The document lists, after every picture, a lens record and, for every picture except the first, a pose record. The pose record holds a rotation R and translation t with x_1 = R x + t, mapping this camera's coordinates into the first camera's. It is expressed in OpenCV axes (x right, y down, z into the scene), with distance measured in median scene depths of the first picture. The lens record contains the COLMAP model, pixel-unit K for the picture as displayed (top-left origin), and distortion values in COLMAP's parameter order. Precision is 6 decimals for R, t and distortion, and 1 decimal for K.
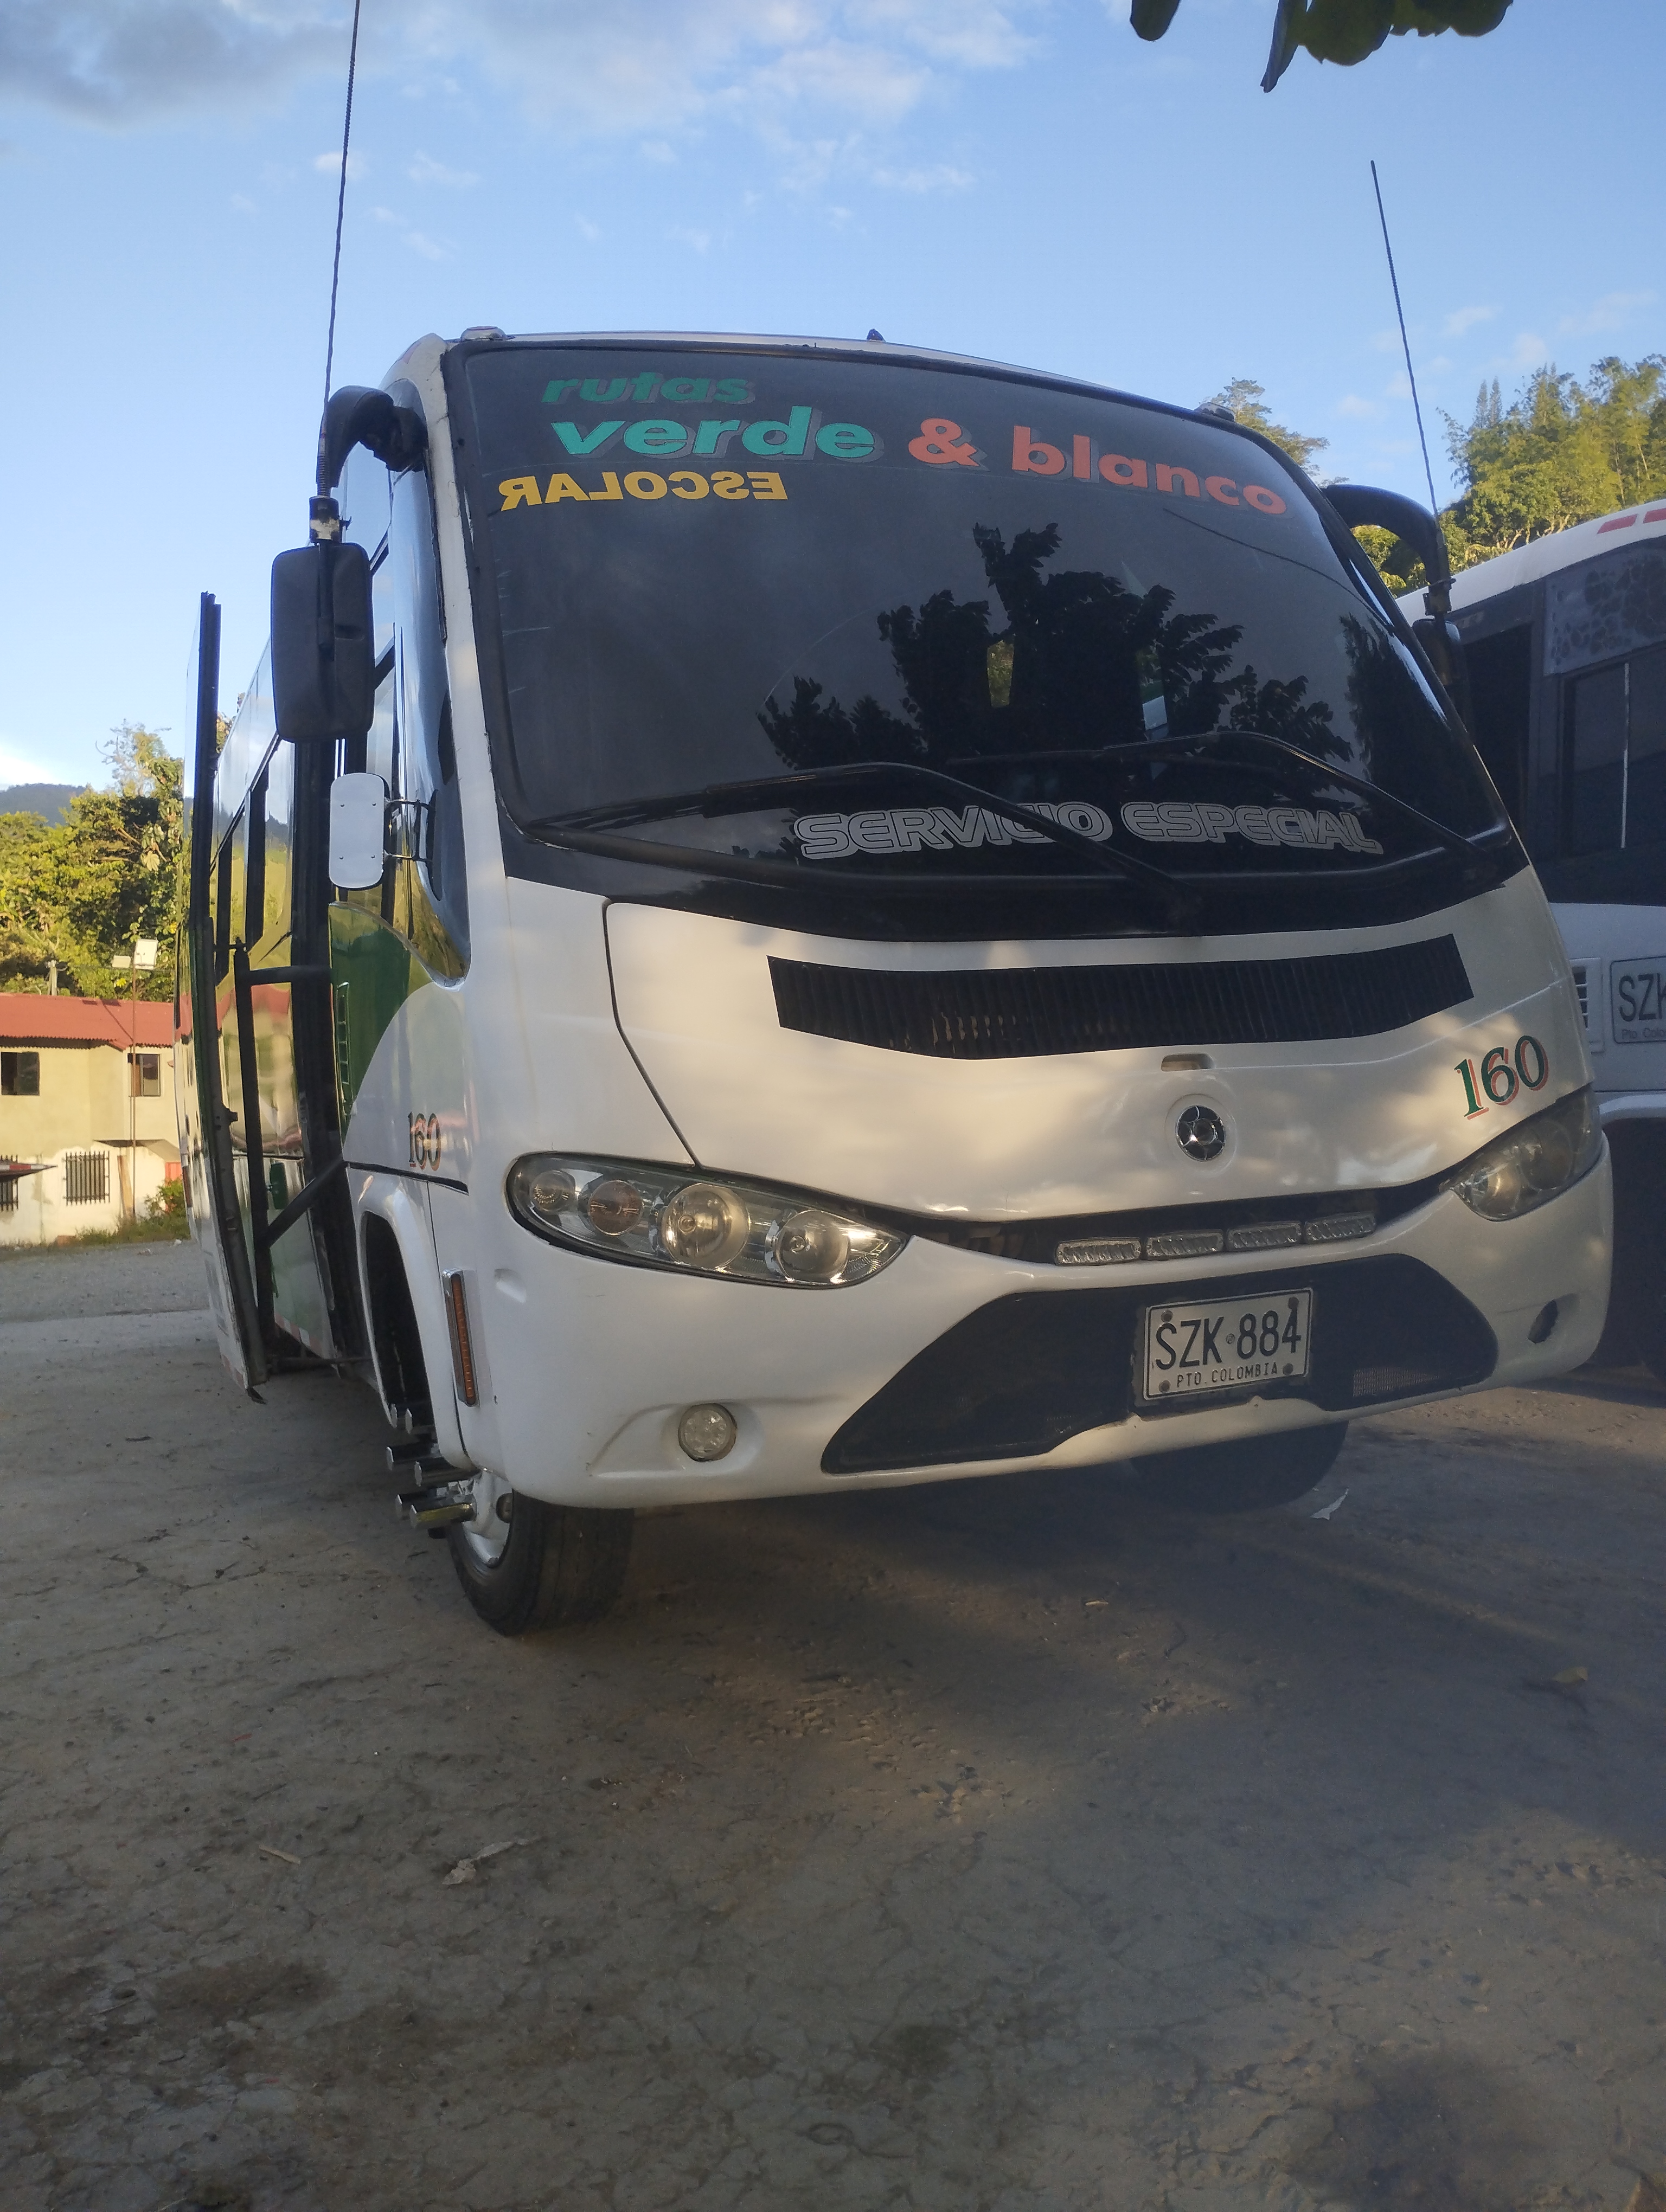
lens RADIAL K [[1819.6, 0, 843.9], [0, 1819.6, 1035.8], [0, 0, 1]] dist [0.046471, -0.005907]
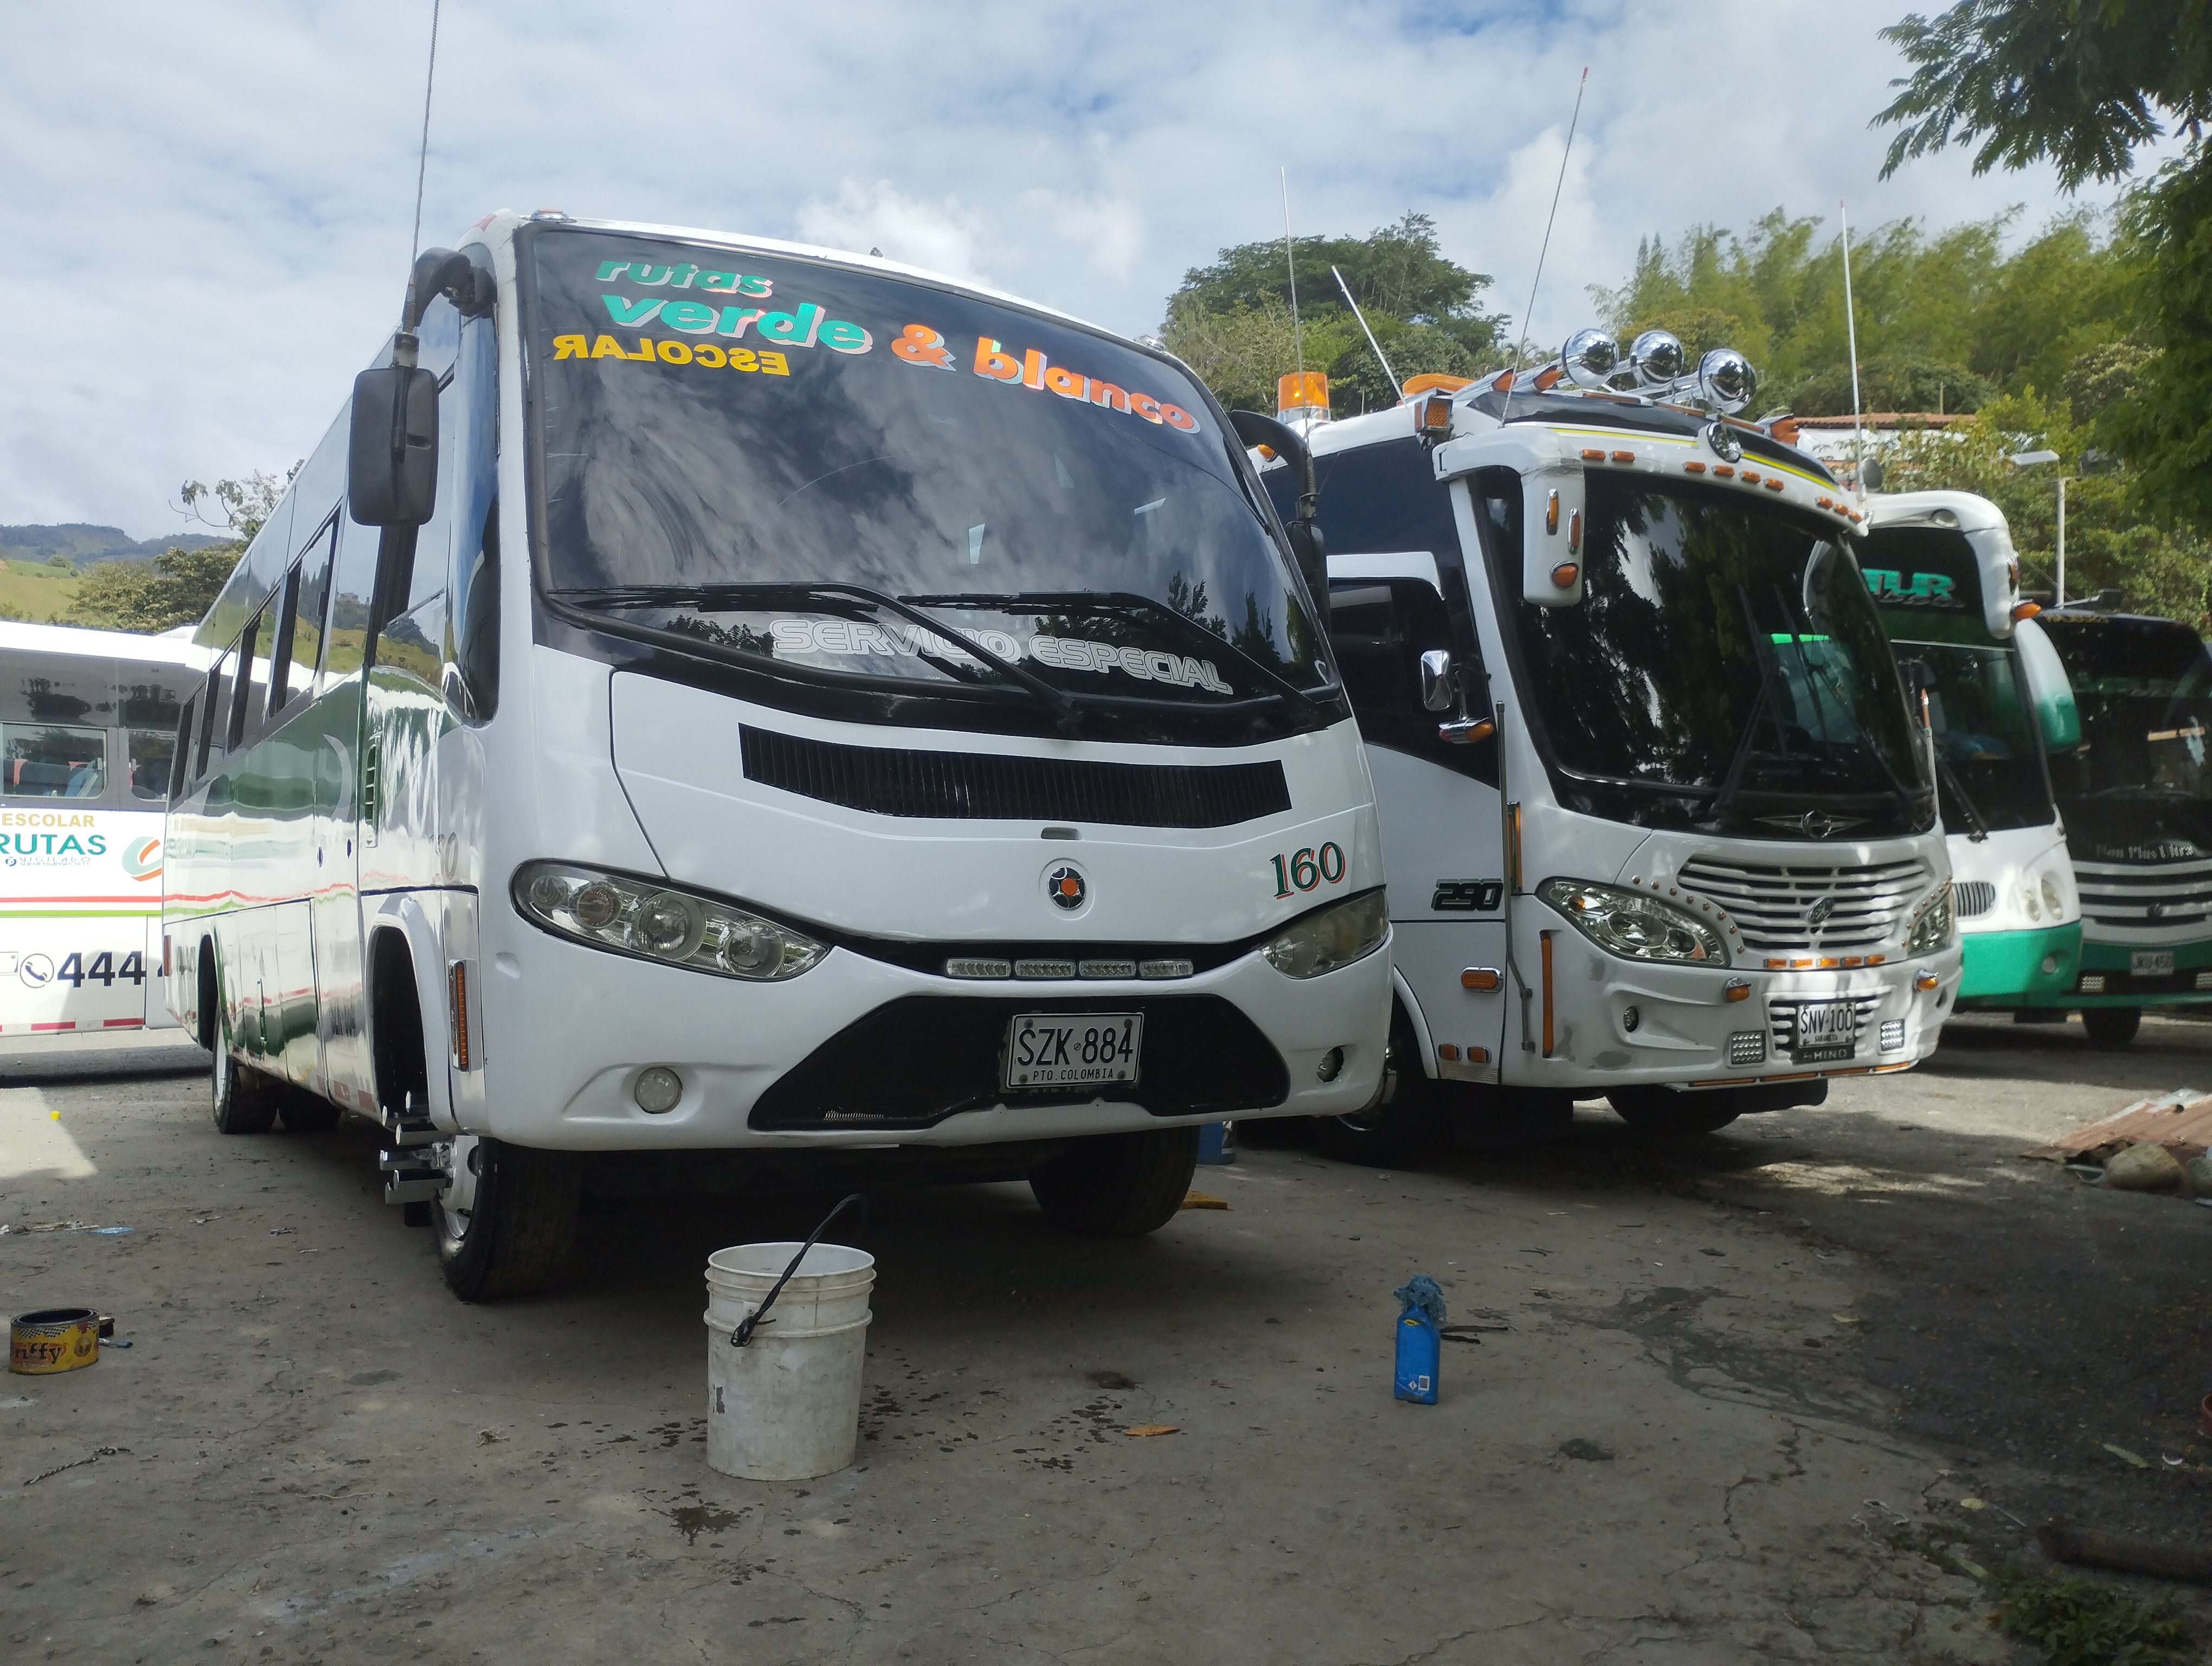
lens RADIAL K [[1819.6, 0, 1111.8], [0, 1819.6, 783.4], [0, 0, 1]] dist [0.046471, -0.005907]
pose [[0.987269, 0.077742, 0.138768, 0.038526], [-0.068048, 0.994986, -0.073292, 0.068325], [-0.143770, 0.062916, 0.987609, -0.278502]]
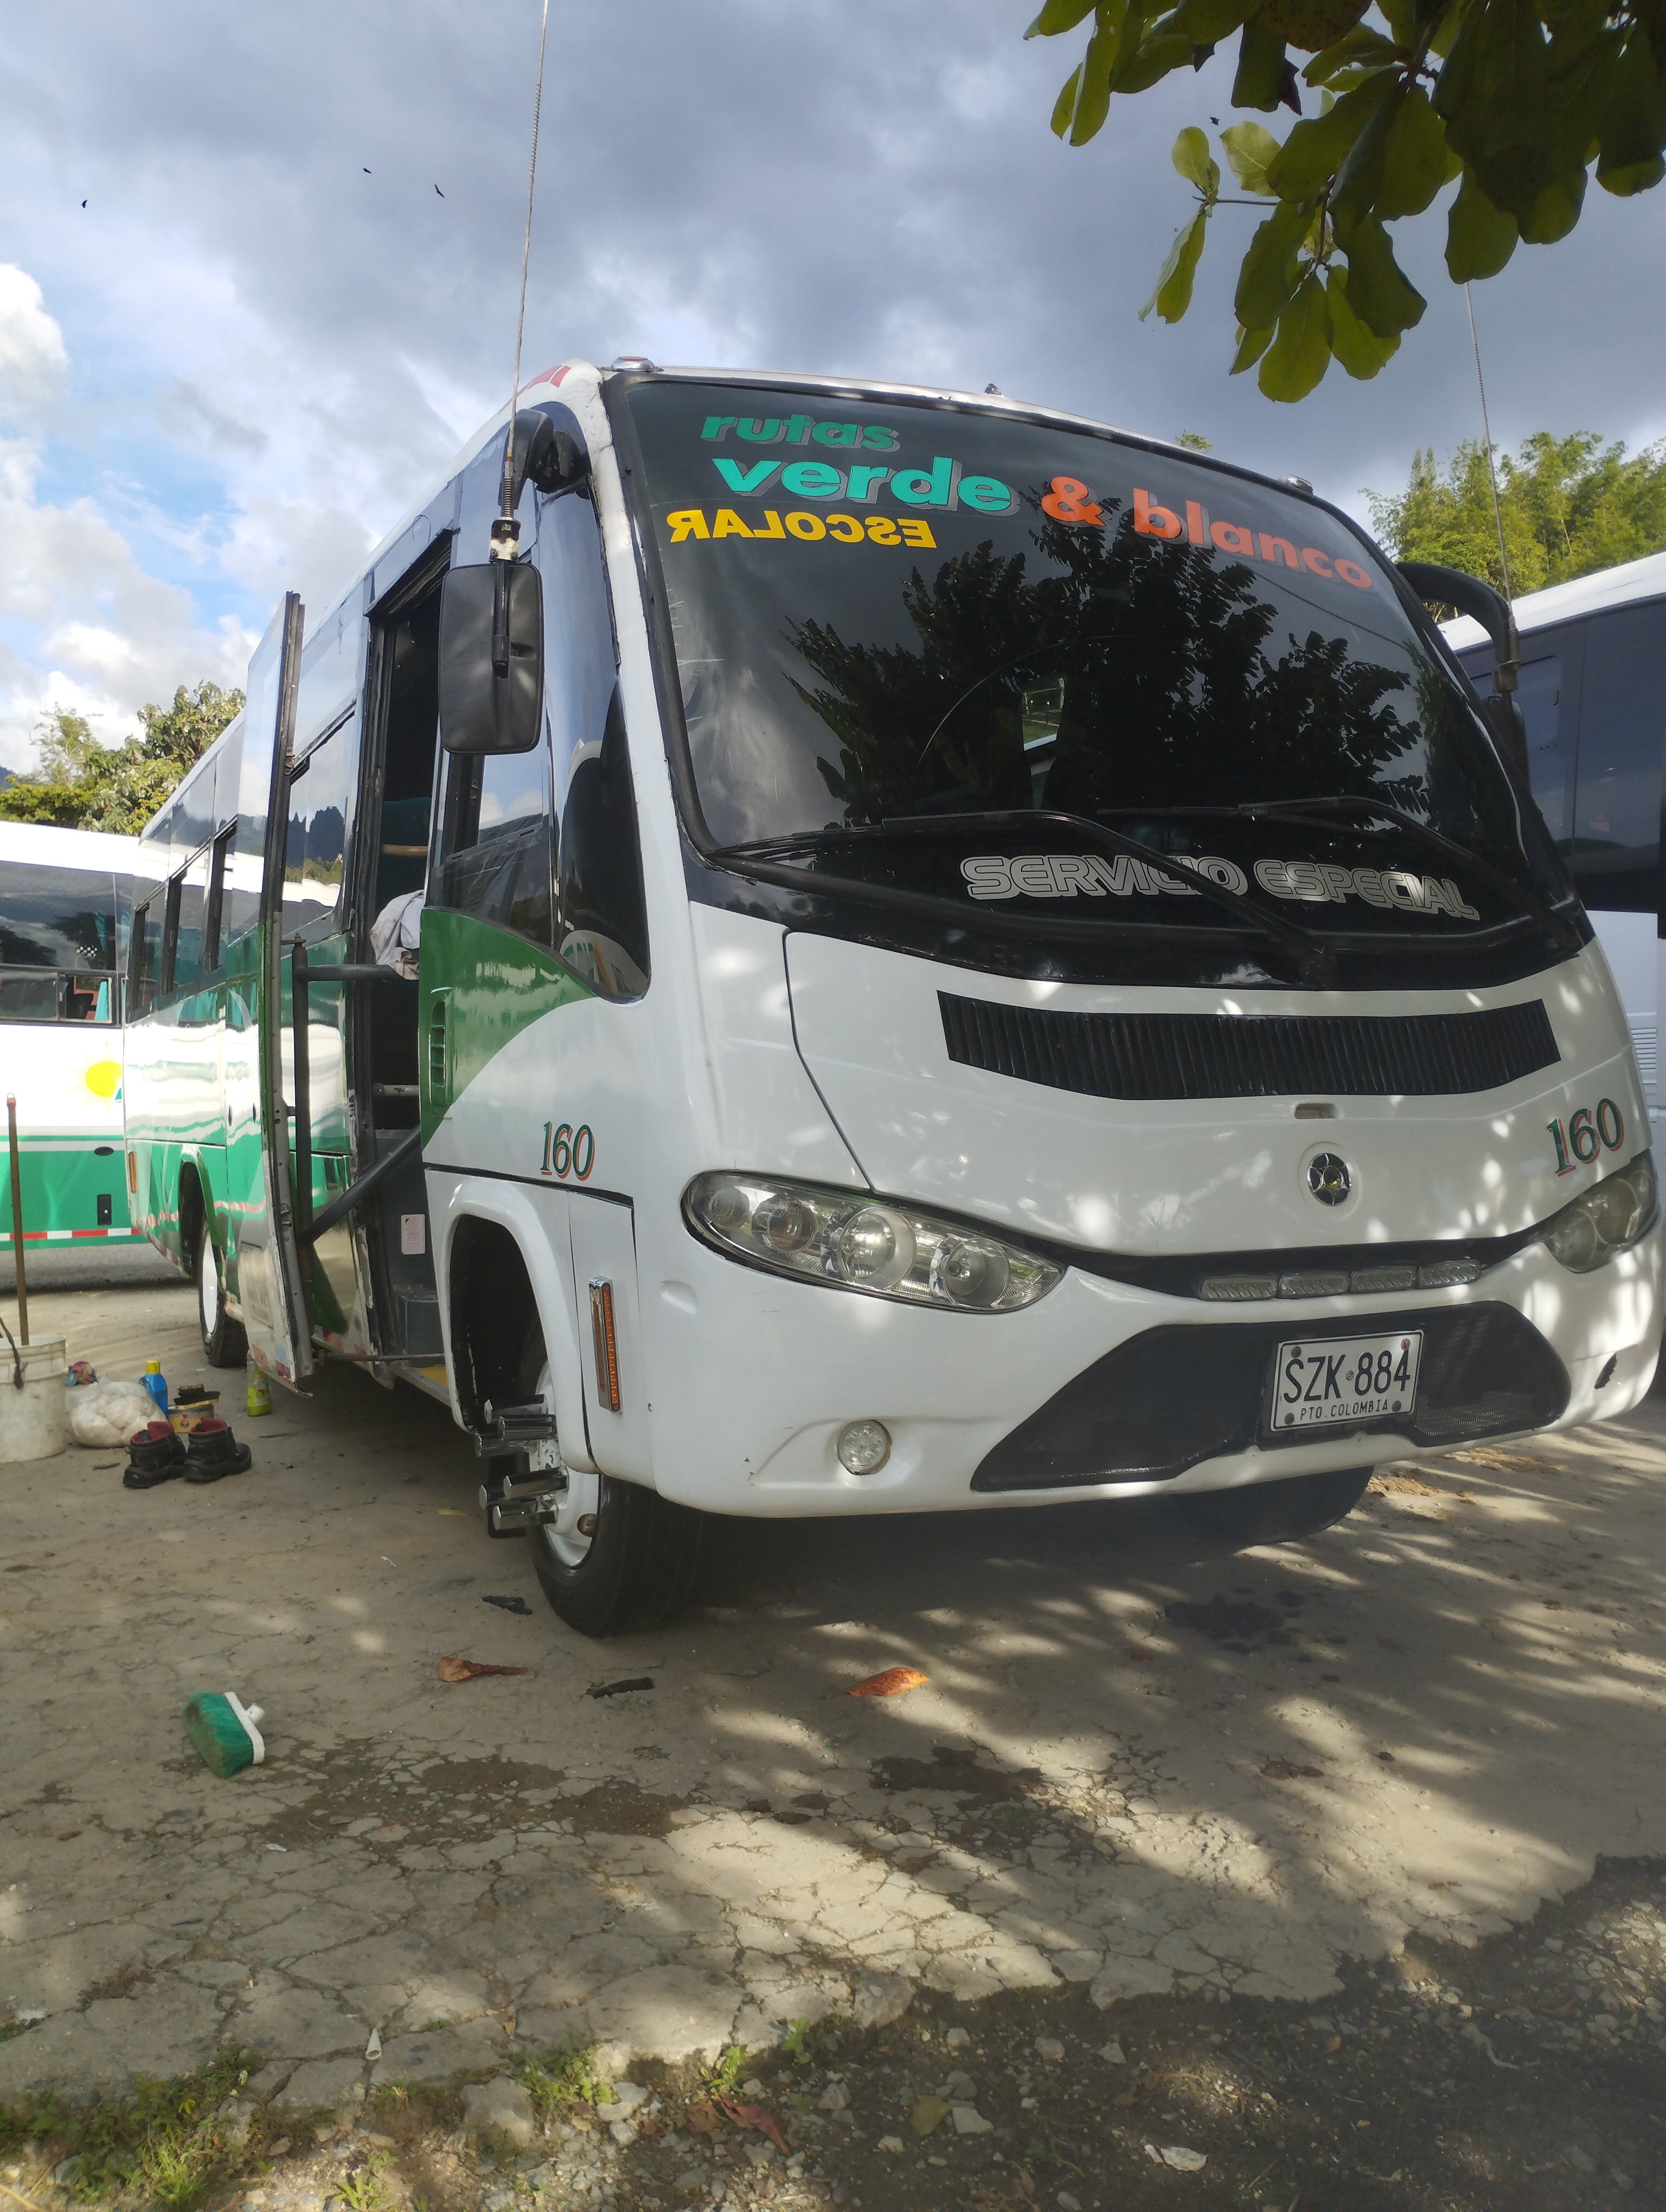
lens RADIAL K [[1819.6, 0, 843.9], [0, 1819.6, 1035.8], [0, 0, 1]] dist [0.046471, -0.005907]
pose [[0.996385, 0.050461, 0.068349, -0.150854], [-0.050011, 0.998714, -0.008288, -0.006108], [-0.068679, 0.004840, 0.997627, -0.031870]]
